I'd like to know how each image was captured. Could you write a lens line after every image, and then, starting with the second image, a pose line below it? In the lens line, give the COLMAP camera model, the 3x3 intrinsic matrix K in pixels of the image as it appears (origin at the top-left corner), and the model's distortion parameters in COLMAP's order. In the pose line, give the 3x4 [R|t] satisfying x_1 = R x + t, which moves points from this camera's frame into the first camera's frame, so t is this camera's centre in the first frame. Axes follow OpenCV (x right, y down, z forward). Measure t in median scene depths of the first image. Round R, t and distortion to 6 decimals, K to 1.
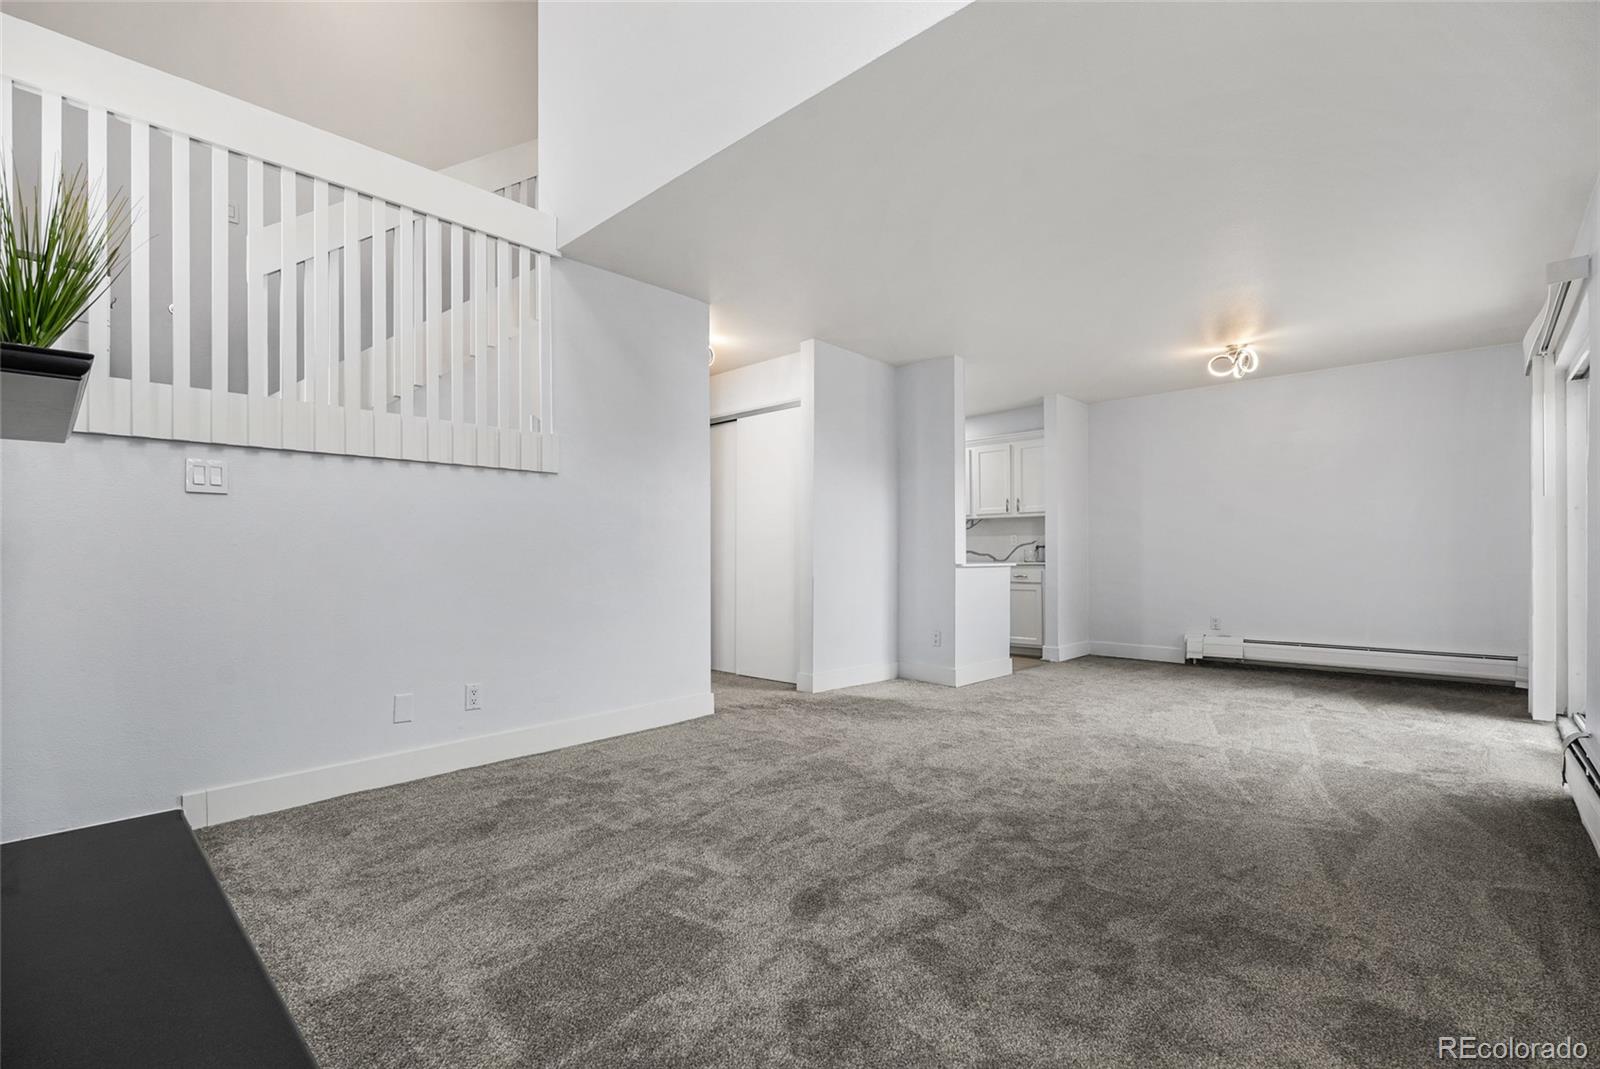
lens RADIAL K [[713.3, 0, 802.4], [0, 713.3, 557.8], [0, 0, 1]] dist [-0.008091, 0.001506]
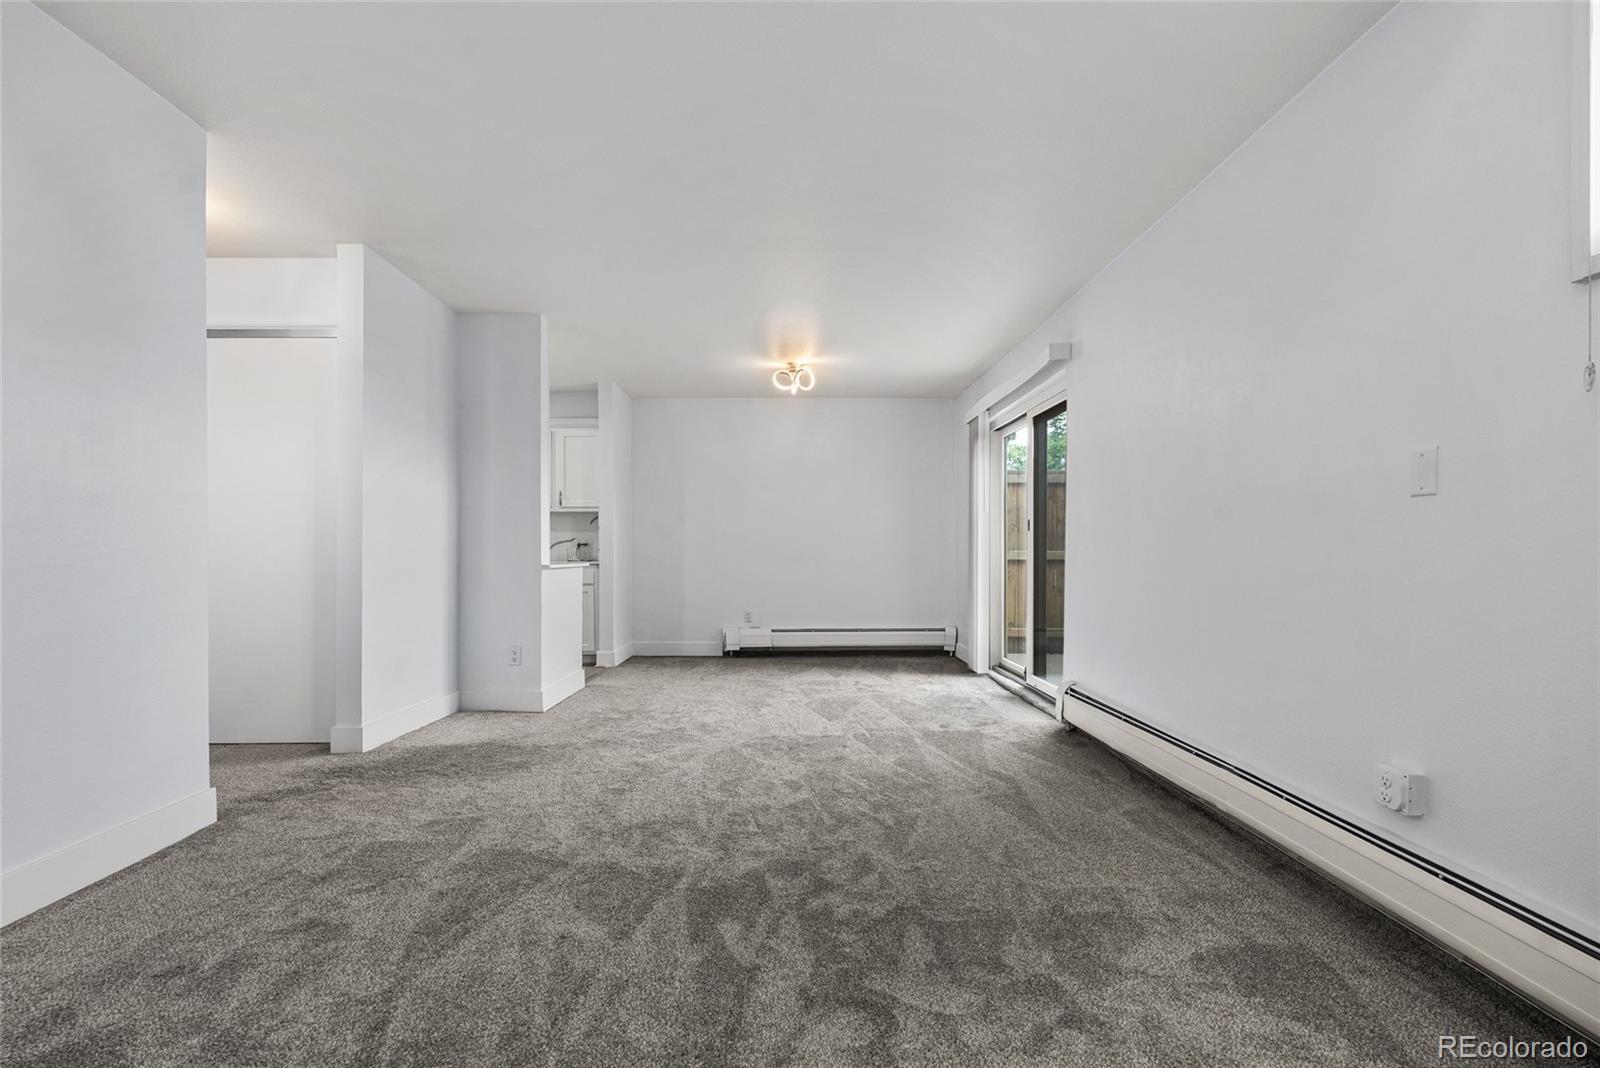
lens RADIAL K [[713.3, 0, 794.6], [0, 713.3, 555.2], [0, 0, 1]] dist [-0.008091, 0.001506]
pose [[0.725814, -0.001783, 0.687889, -0.220498], [0.001226, 0.999998, 0.001299, -0.005413], [-0.687890, -0.000100, 0.725815, 0.289216]]
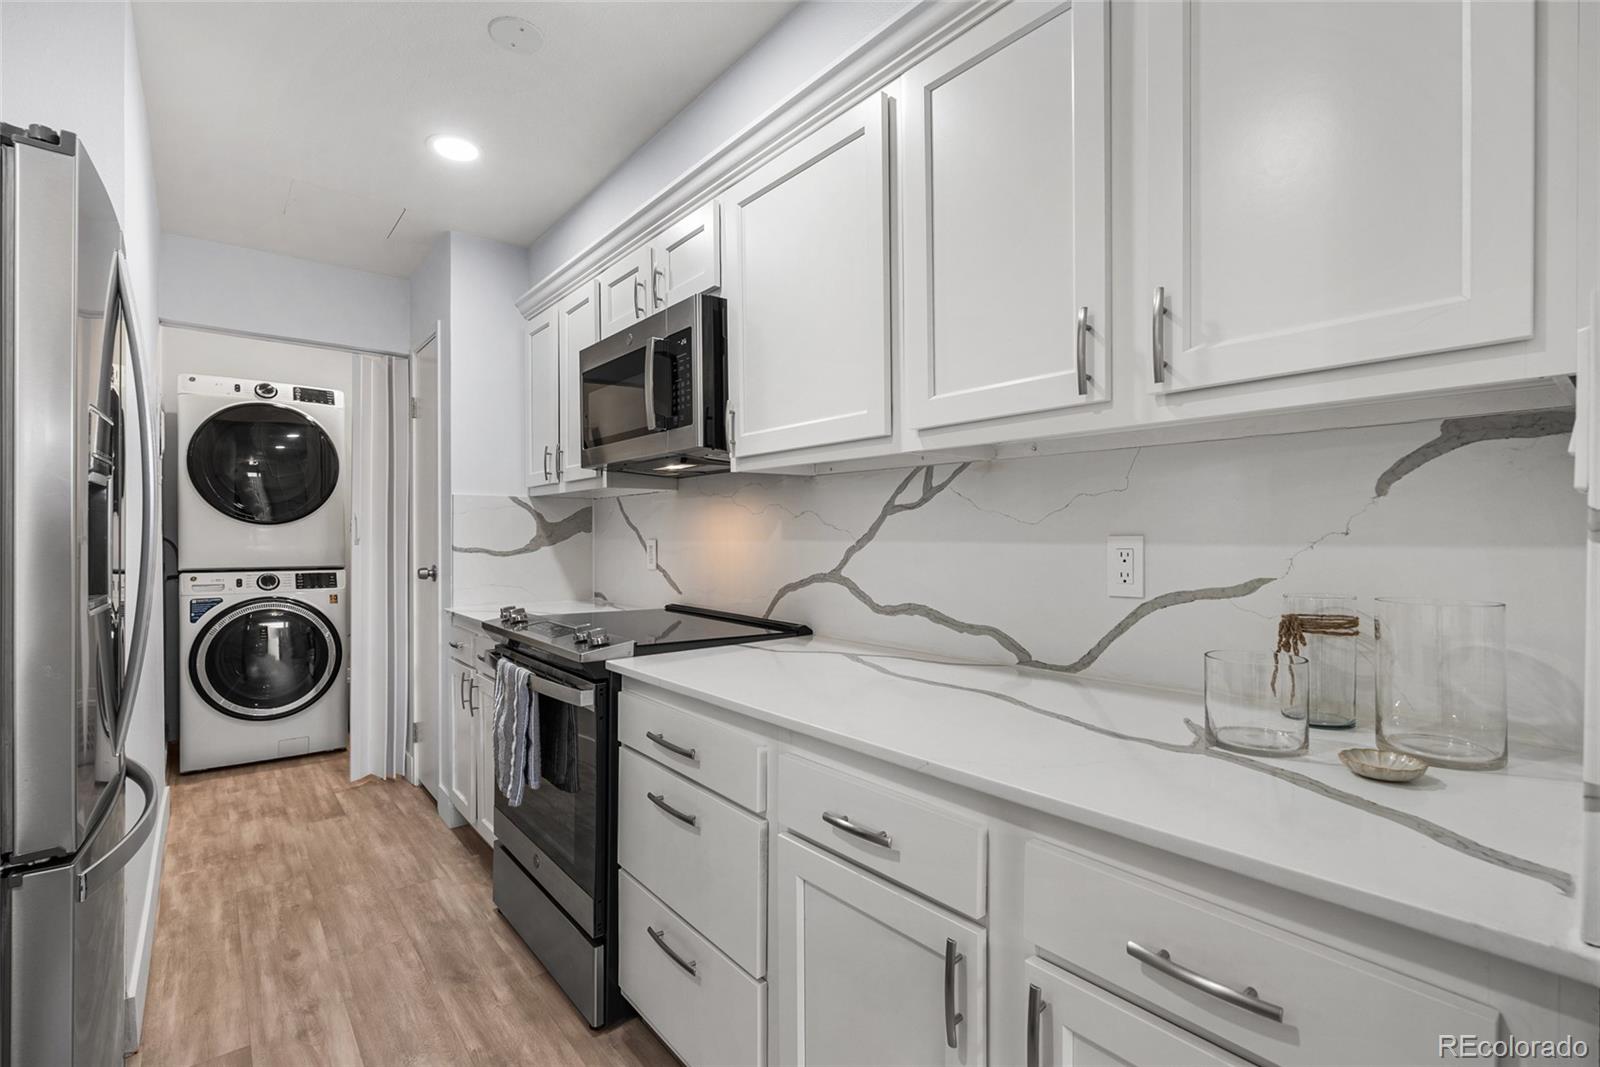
lens RADIAL K [[713.3, 0, 799.0], [0, 713.3, 544.0], [0, 0, 1]] dist [-0.008091, 0.001506]
pose [[0.992315, 0.004188, -0.123664, 0.520090], [-0.003570, 0.999980, 0.005218, -0.069814], [0.123683, -0.004737, 0.992310, 1.781444]]
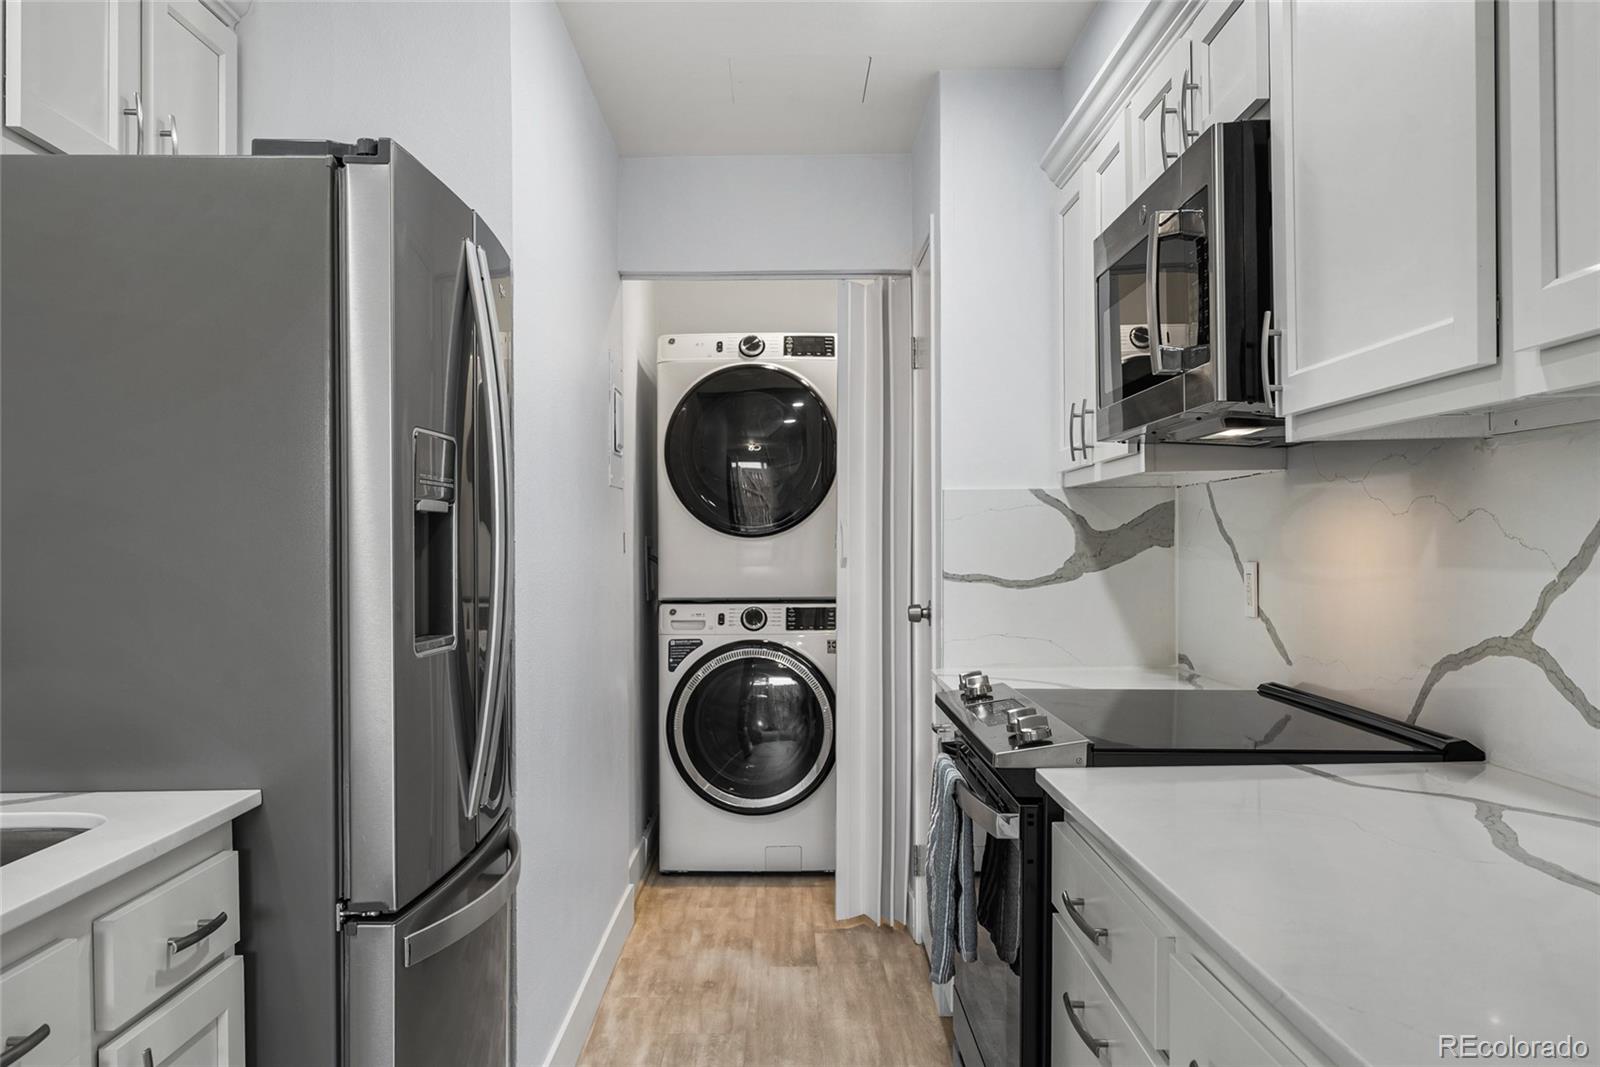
lens RADIAL K [[1357.3, 0, 796.5], [0, 1357.3, 570.9], [0, 0, 1]] dist [0.001208, 0.009315]
pose [[0.688827, 0.010922, -0.724843, 0.670539], [0.001686, 0.999860, 0.016668, -0.078983], [0.724924, -0.012703, 0.688712, 1.788019]]
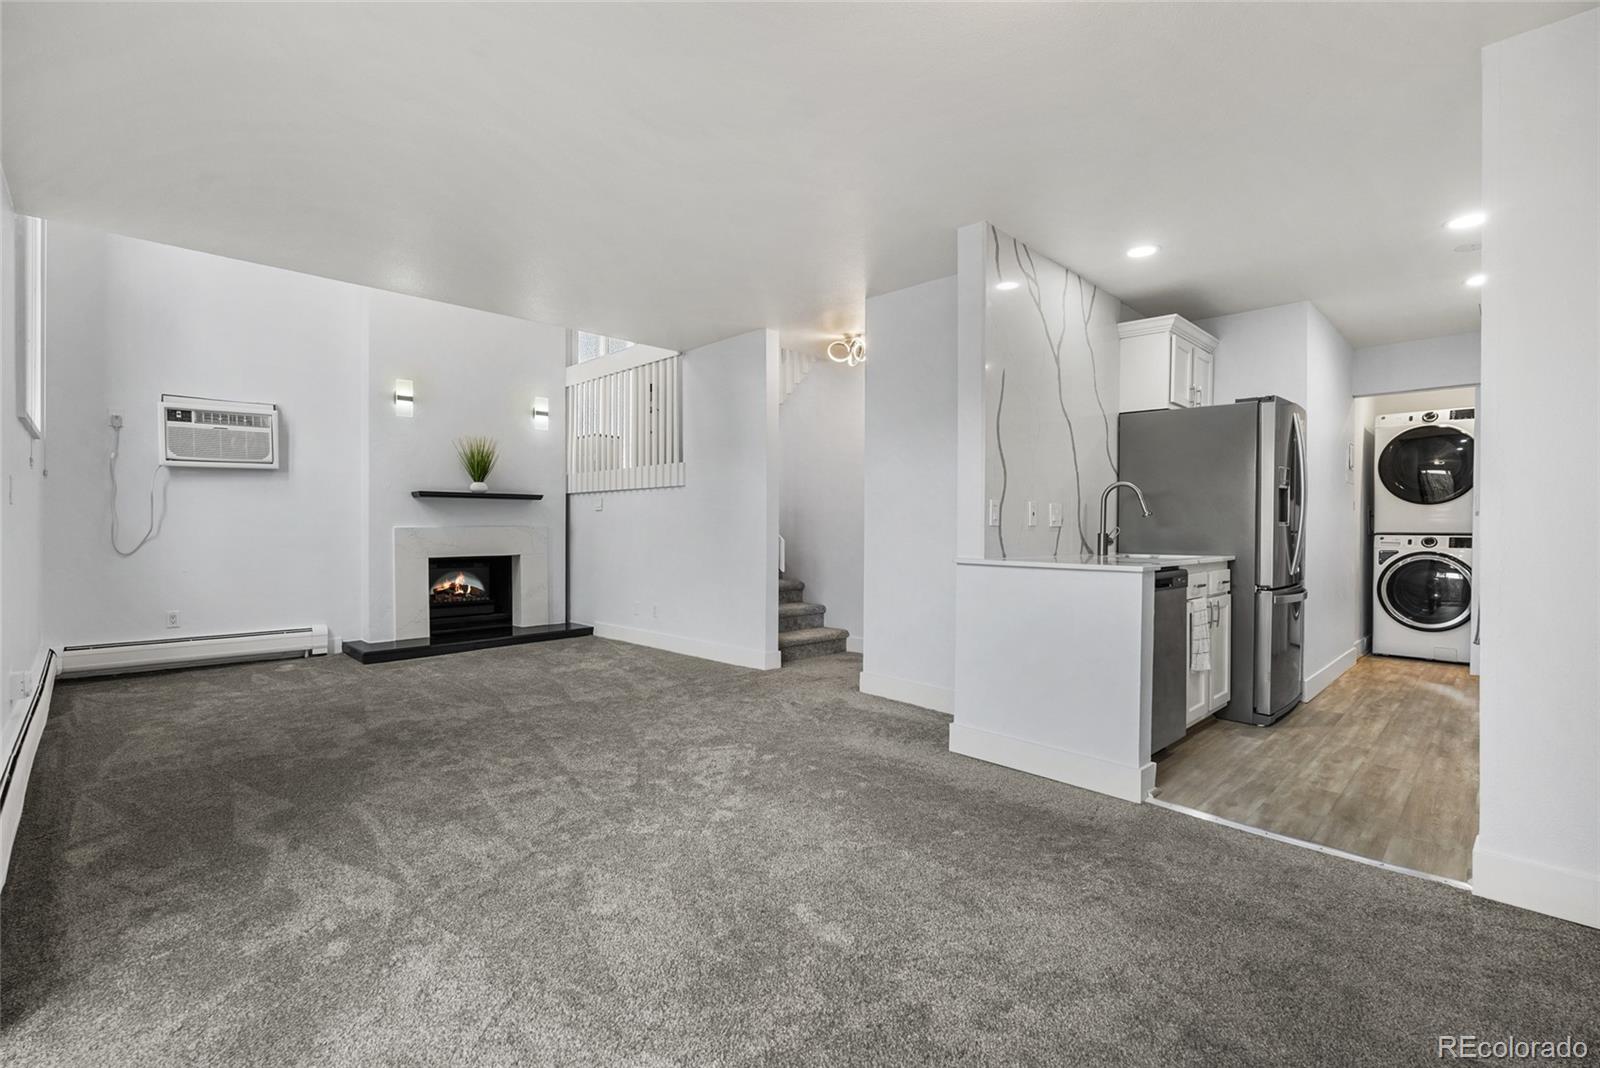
lens RADIAL K [[713.3, 0, 802.9], [0, 713.3, 528.2], [0, 0, 1]] dist [-0.008091, 0.001506]
pose [[-0.040444, 0.003297, -0.999176, 1.304931], [-0.008357, 0.999958, 0.003638, -0.029145], [0.999147, 0.008498, -0.040415, 1.358326]]
